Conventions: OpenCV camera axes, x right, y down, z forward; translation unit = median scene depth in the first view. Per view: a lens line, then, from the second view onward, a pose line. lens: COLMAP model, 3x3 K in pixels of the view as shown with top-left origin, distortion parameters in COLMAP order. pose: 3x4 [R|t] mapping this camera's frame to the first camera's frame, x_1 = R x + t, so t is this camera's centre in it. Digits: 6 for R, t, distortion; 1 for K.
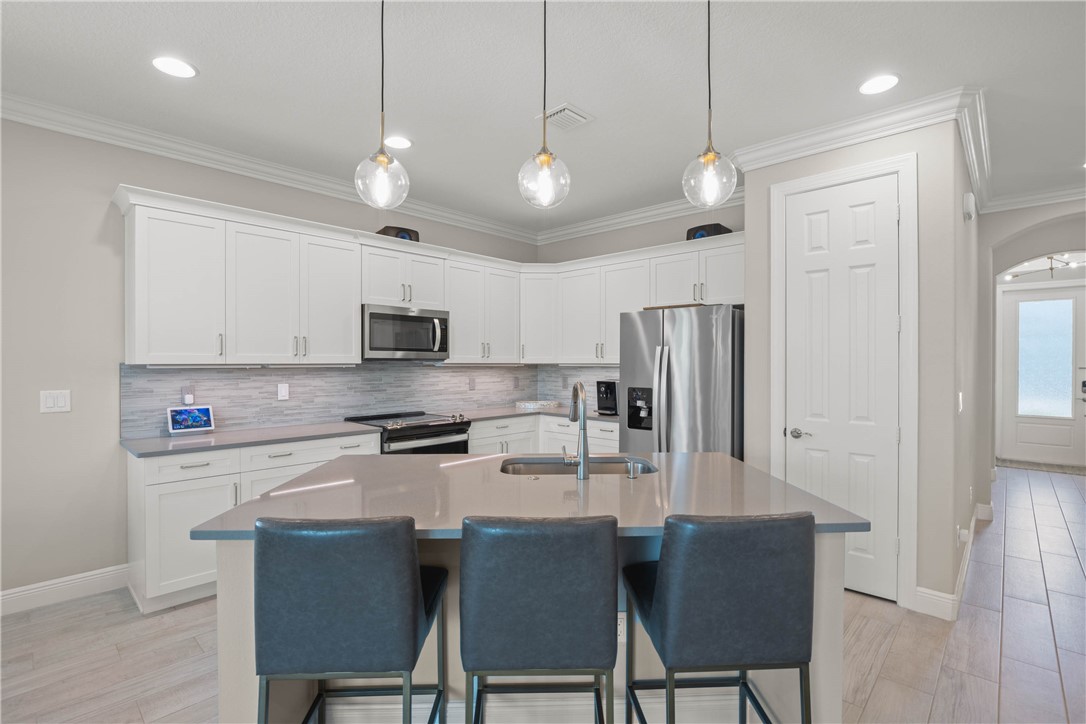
lens RADIAL K [[510.9, 0, 547.3], [0, 510.9, 362.9], [0, 0, 1]] dist [-0.018841, 0.003414]
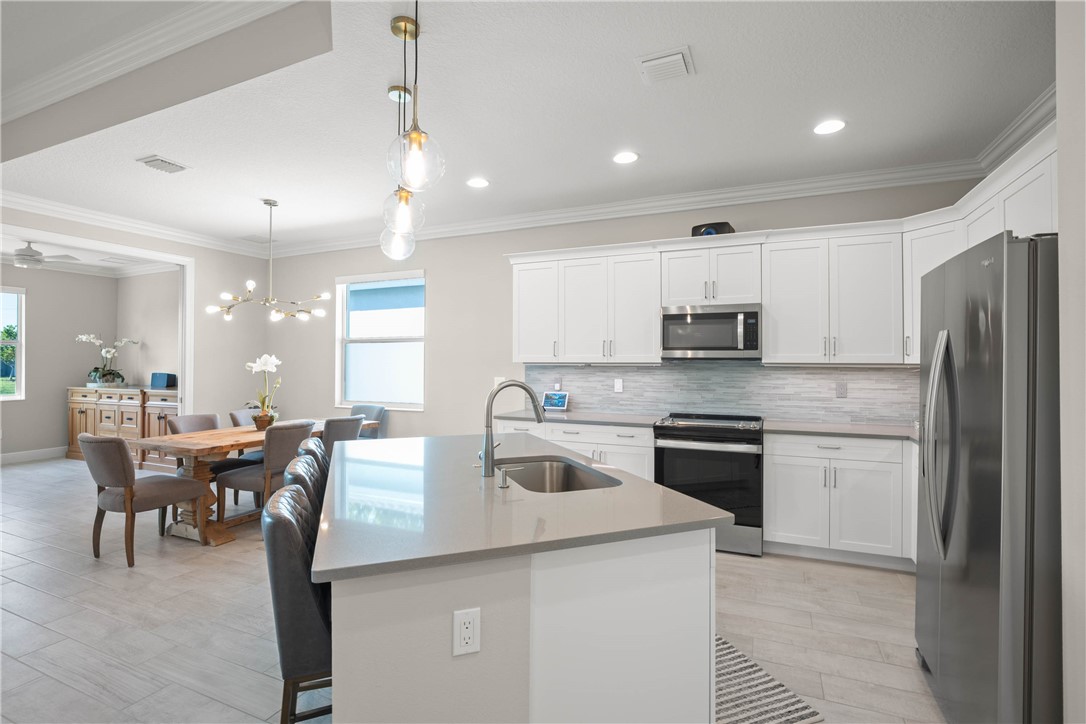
lens RADIAL K [[510.9, 0, 537.9], [0, 510.9, 352.1], [0, 0, 1]] dist [-0.018841, 0.003414]
pose [[0.318651, -0.015688, -0.947742, 0.554666], [-0.002903, 0.999842, -0.017526, -0.001622], [0.947868, 0.008336, 0.318555, 0.399923]]
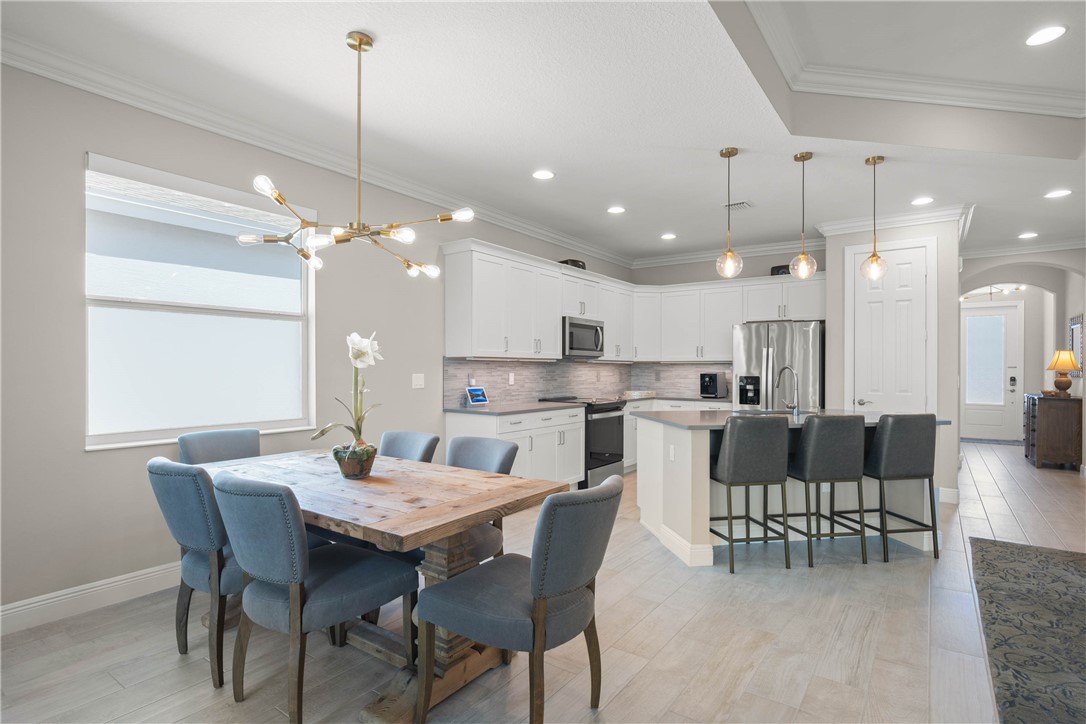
lens RADIAL K [[561.3, 0, 548.3], [0, 561.3, 369.0], [0, 0, 1]] dist [-0.000370, 0.001480]
pose [[0.989816, 0.001870, 0.142344, -0.603282], [-0.001724, 0.999998, -0.001155, 0.029976], [-0.142346, 0.000897, 0.989817, -0.501604]]
